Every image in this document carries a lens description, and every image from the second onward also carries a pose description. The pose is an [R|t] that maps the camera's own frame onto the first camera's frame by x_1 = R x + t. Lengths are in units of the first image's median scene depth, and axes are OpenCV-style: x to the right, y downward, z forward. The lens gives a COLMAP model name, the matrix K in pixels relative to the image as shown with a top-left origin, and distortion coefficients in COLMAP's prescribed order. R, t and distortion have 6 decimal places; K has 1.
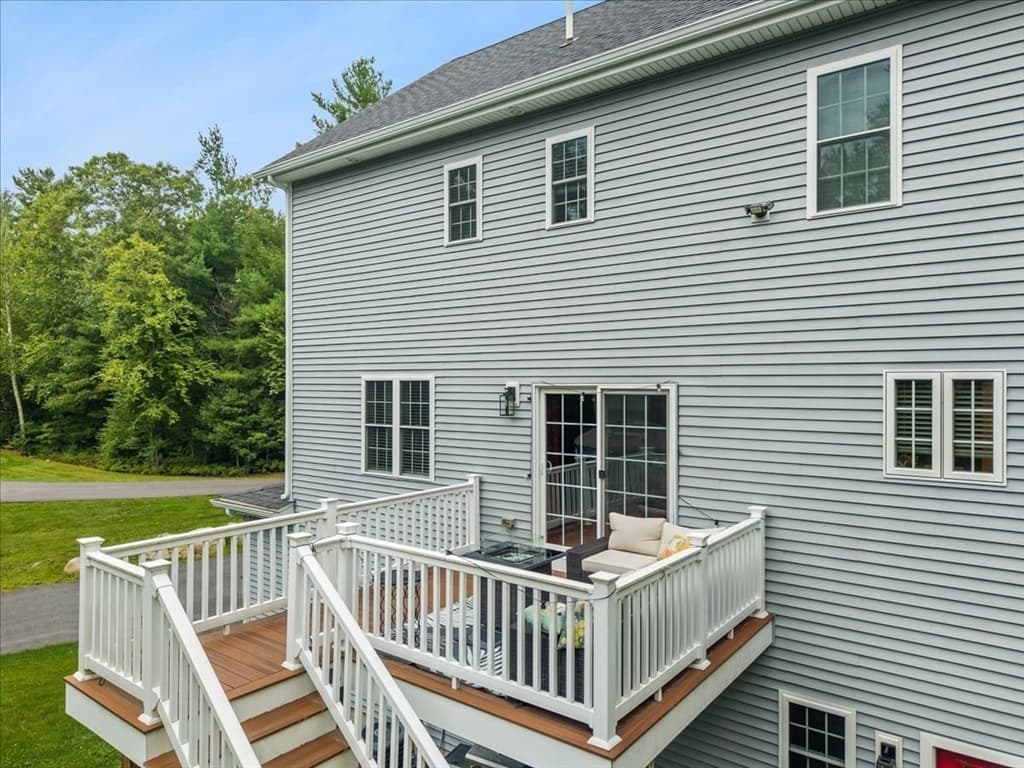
lens RADIAL K [[683.0, 0, 514.4], [0, 683.0, 382.7], [0, 0, 1]] dist [0.017632, -0.016384]
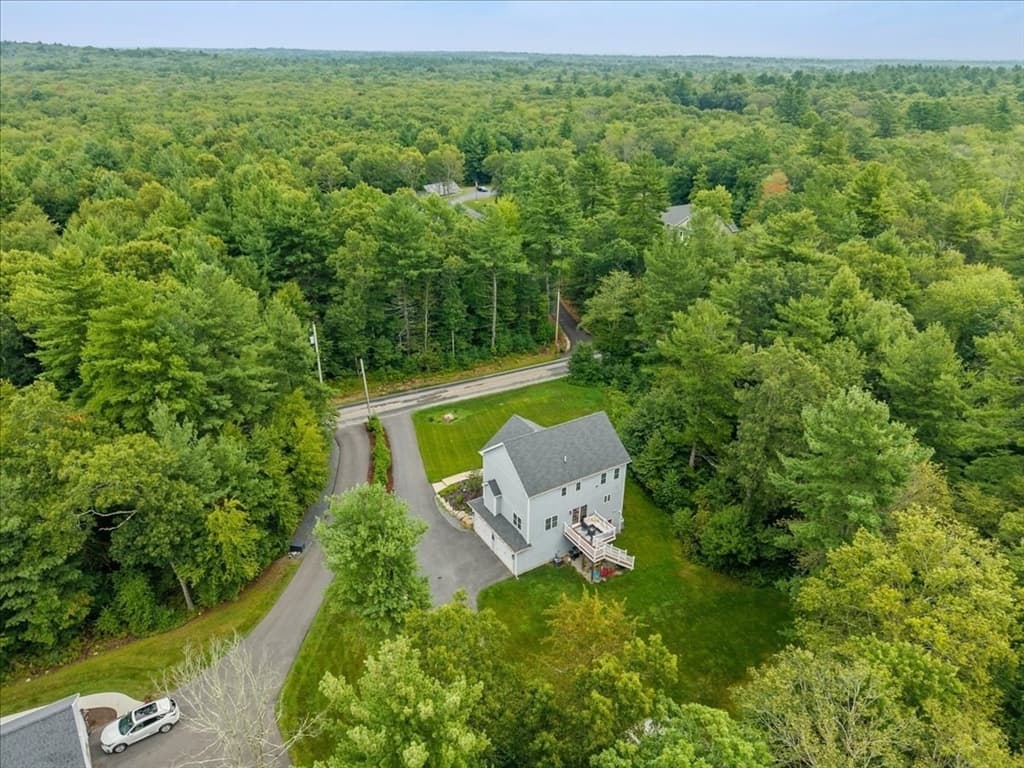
lens RADIAL K [[683.0, 0, 509.7], [0, 683.0, 385.5], [0, 0, 1]] dist [0.017632, -0.016384]
pose [[0.339478, -0.399743, 0.851446, -6.455658], [-0.000812, 0.905078, 0.425246, -4.709797], [-0.940614, -0.145053, 0.306930, -0.521194]]
